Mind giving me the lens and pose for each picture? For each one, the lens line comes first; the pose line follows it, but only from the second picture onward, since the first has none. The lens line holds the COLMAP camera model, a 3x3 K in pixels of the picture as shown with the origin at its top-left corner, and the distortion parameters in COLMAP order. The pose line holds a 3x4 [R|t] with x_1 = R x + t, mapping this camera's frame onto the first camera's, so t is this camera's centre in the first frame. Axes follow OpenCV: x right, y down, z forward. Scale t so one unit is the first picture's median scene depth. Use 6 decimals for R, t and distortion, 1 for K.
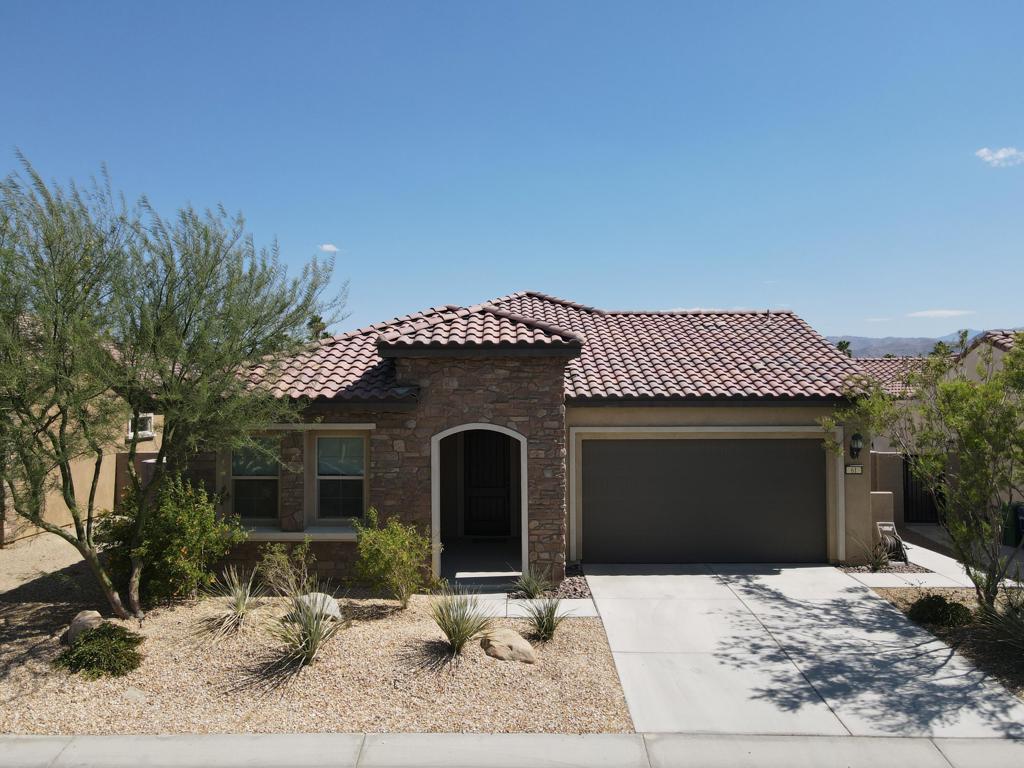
lens RADIAL K [[756.3, 0, 504.7], [0, 756.3, 372.0], [0, 0, 1]] dist [0.006456, 0.009774]
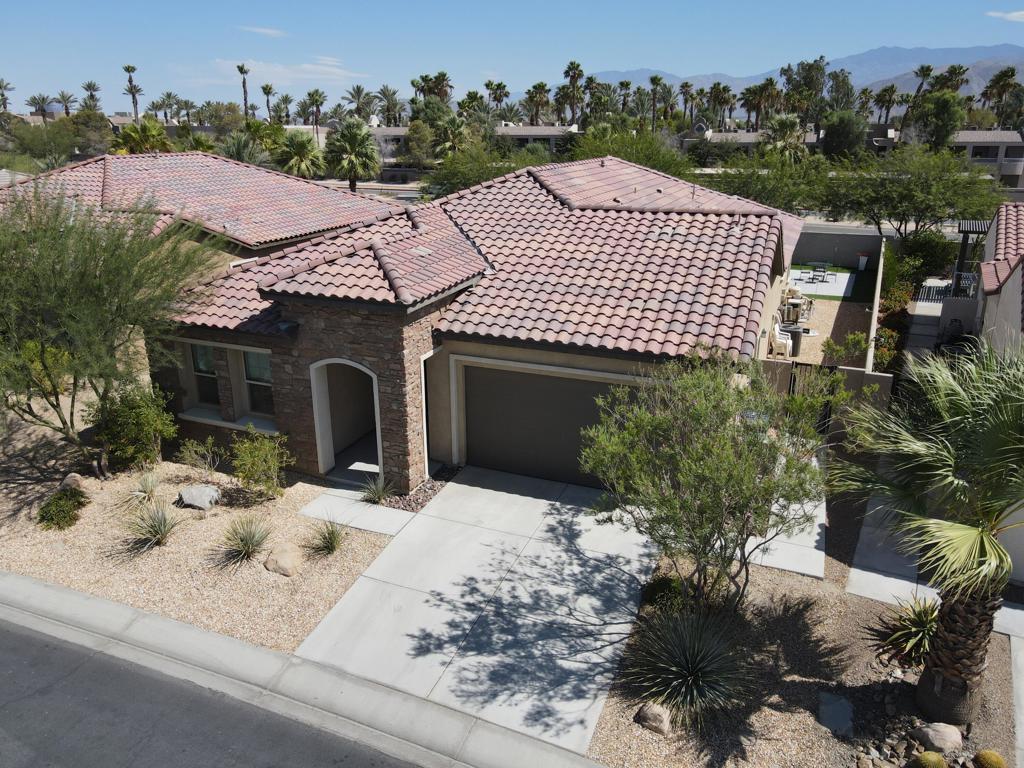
lens RADIAL K [[756.3, 0, 504.7], [0, 756.3, 372.0], [0, 0, 1]] dist [0.006456, 0.009774]
pose [[0.923840, 0.117999, -0.364137, 0.645275], [0.013459, 0.940697, 0.338981, -0.315101], [0.382542, -0.318066, 0.867465, 0.070368]]
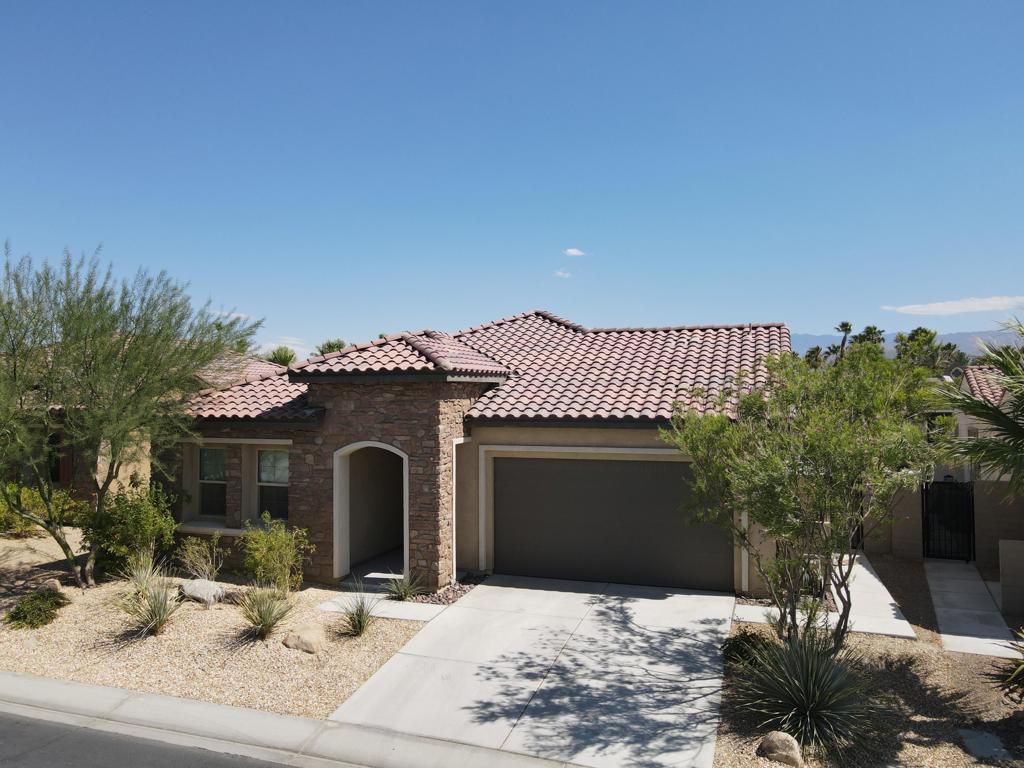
lens RADIAL K [[756.3, 0, 504.7], [0, 756.3, 372.0], [0, 0, 1]] dist [0.006456, 0.009774]
pose [[0.945978, -0.008776, -0.324111, 0.532643], [0.008506, 0.999961, -0.002249, -0.031714], [0.324118, -0.000629, 0.946017, -0.001002]]
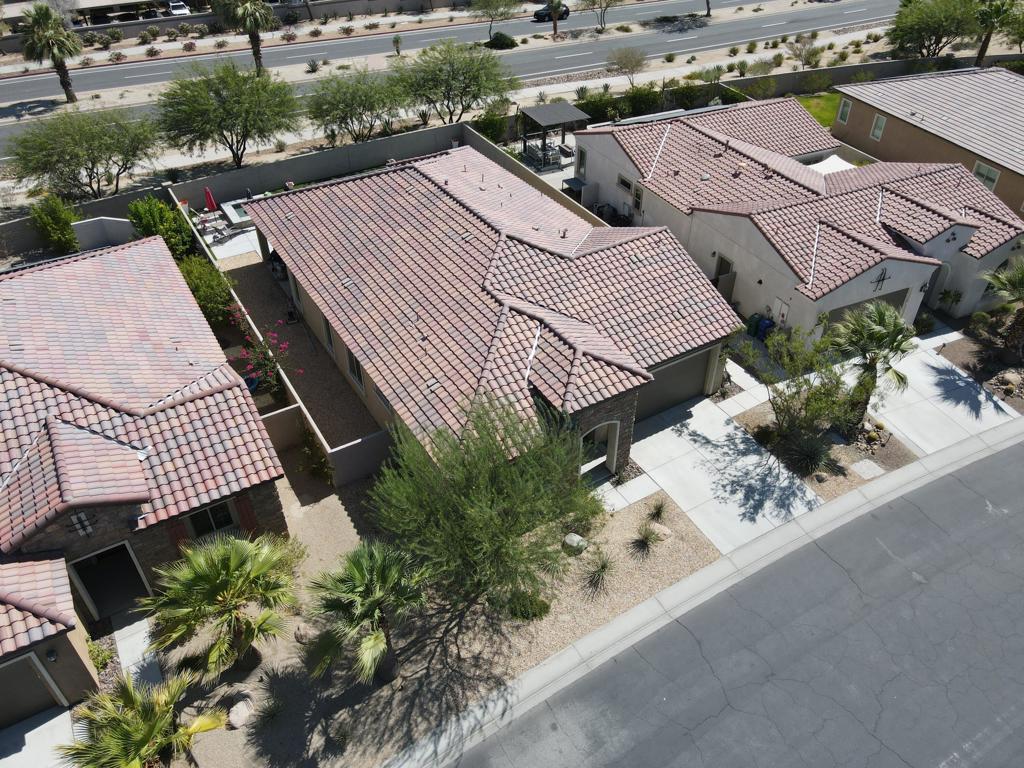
lens RADIAL K [[756.3, 0, 504.7], [0, 756.3, 372.0], [0, 0, 1]] dist [0.006456, 0.009774]
pose [[0.853059, -0.316645, 0.414760, -1.028955], [-0.016317, 0.778266, 0.627723, -1.274615], [-0.521559, -0.542252, 0.658740, -0.075448]]
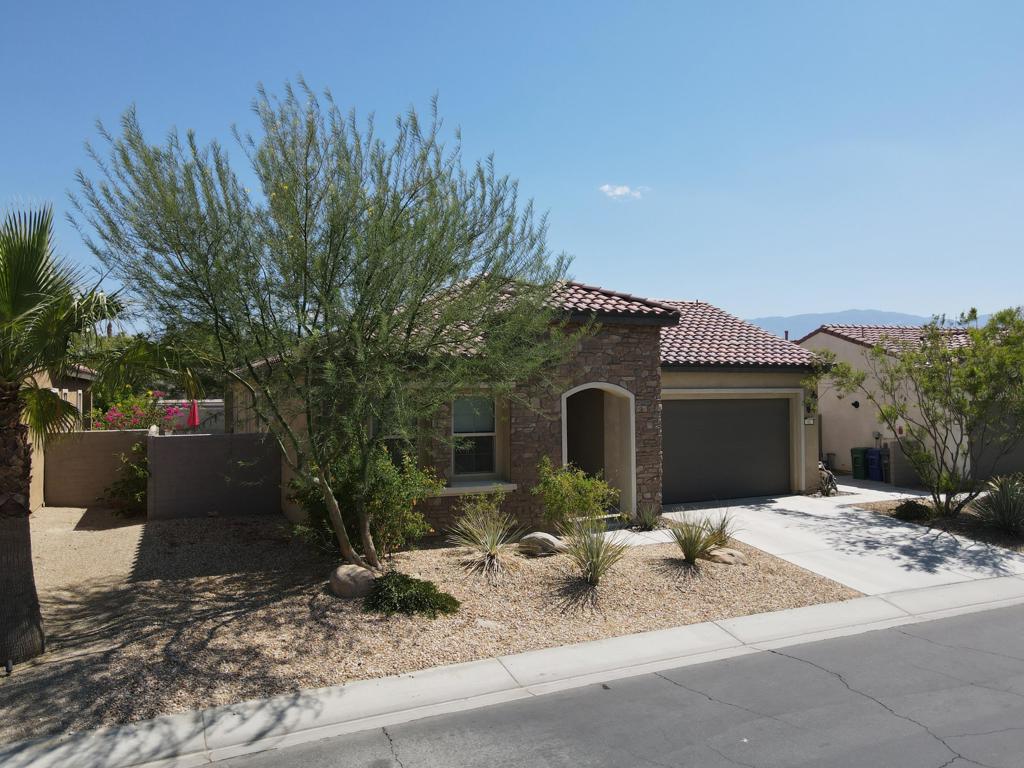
lens RADIAL K [[756.3, 0, 504.7], [0, 756.3, 372.0], [0, 0, 1]] dist [0.006456, 0.009774]
pose [[0.907512, 0.008959, 0.419931, -0.650281], [-0.008935, 0.999958, -0.002024, 0.057244], [-0.419932, -0.001915, 0.907554, 0.033238]]
